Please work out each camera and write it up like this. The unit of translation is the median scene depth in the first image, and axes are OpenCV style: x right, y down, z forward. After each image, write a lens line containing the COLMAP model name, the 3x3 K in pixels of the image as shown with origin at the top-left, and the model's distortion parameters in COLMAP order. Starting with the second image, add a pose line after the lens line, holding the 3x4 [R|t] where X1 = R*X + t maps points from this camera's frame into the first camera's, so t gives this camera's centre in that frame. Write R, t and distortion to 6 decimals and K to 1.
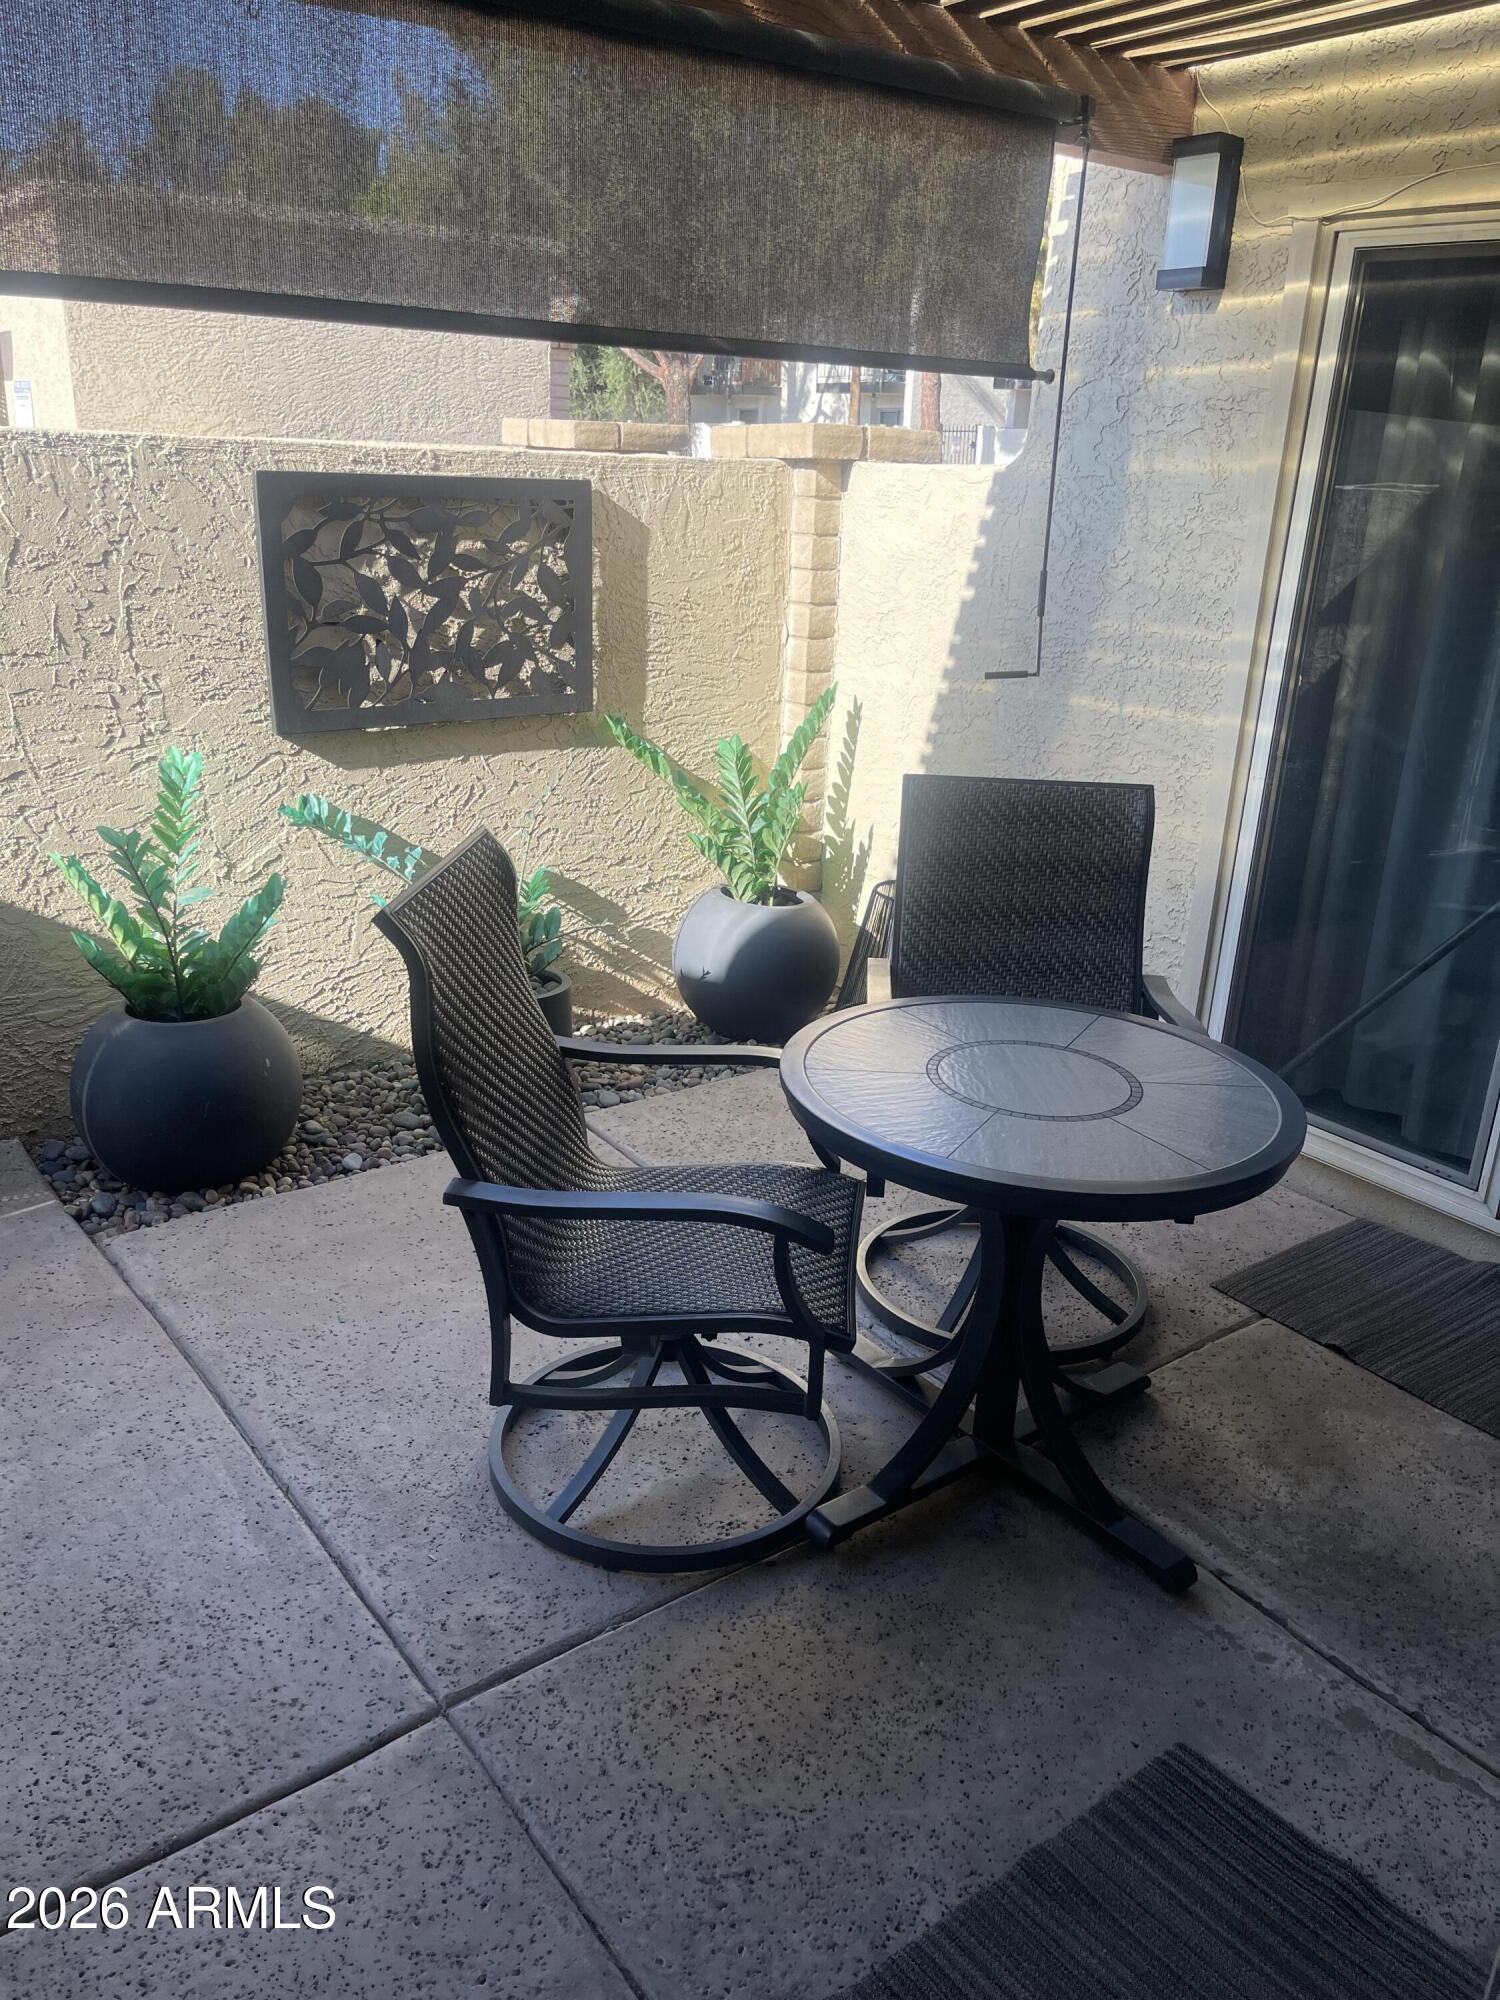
lens RADIAL K [[1506.9, 0, 740.0], [0, 1506.9, 1002.6], [0, 0, 1]] dist [0.077766, -0.101031]
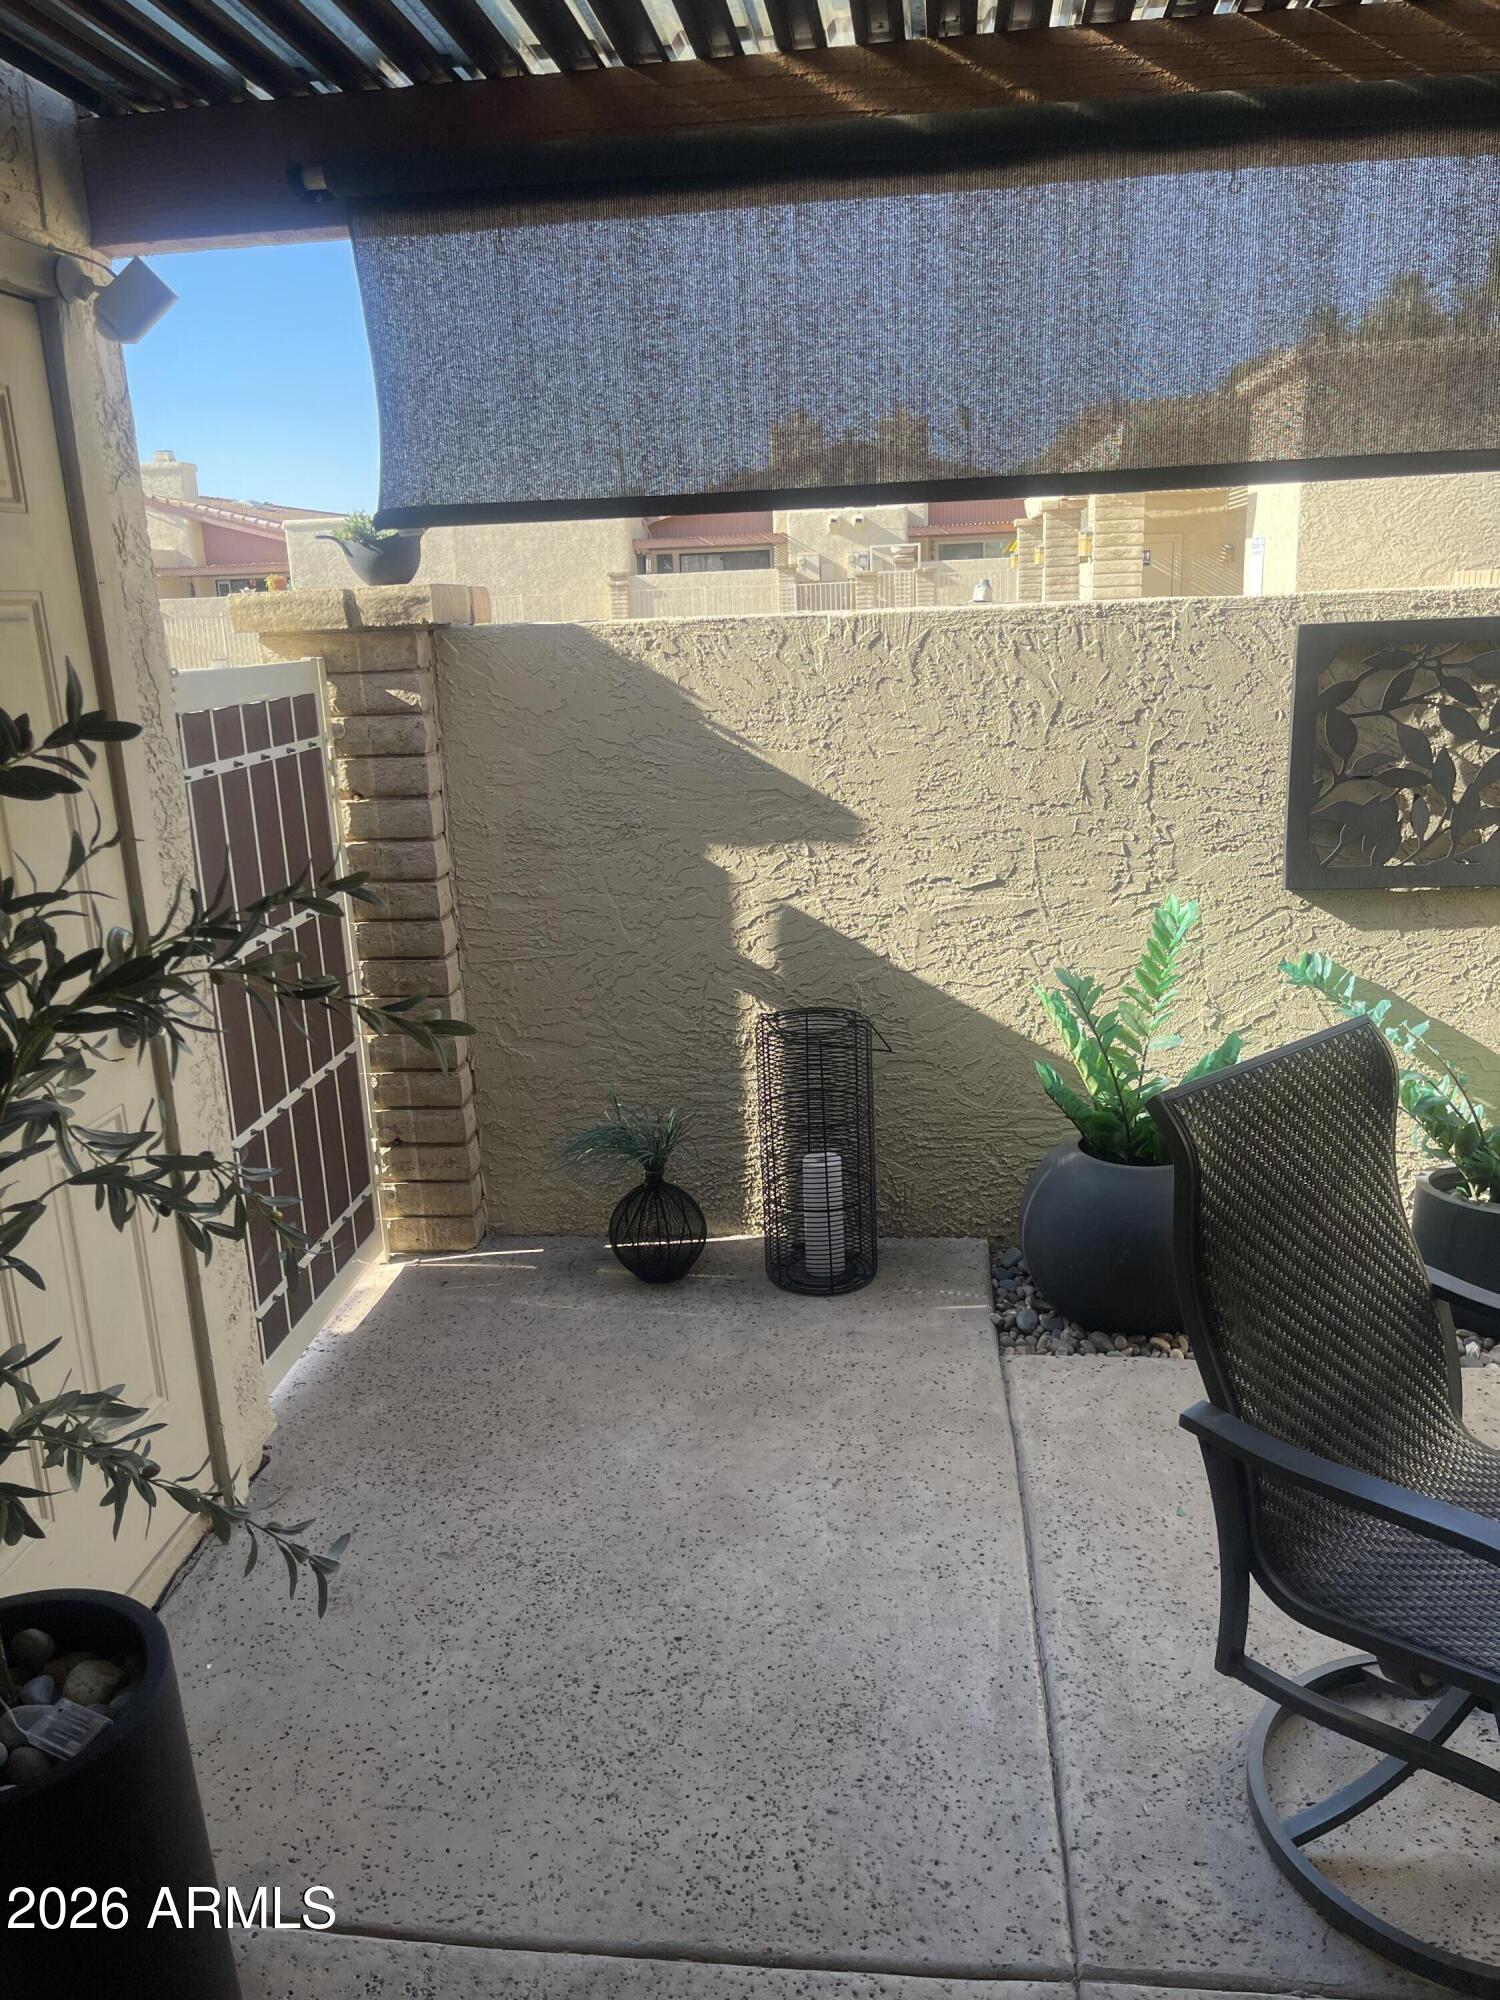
lens RADIAL K [[1506.9, 0, 735.4], [0, 1506.9, 1002.6], [0, 0, 1]] dist [0.077766, -0.101031]
pose [[0.719026, 0.120200, -0.684509, 0.124863], [-0.176154, 0.984287, -0.012196, -0.035149], [0.672288, 0.129348, 0.728902, 0.076361]]
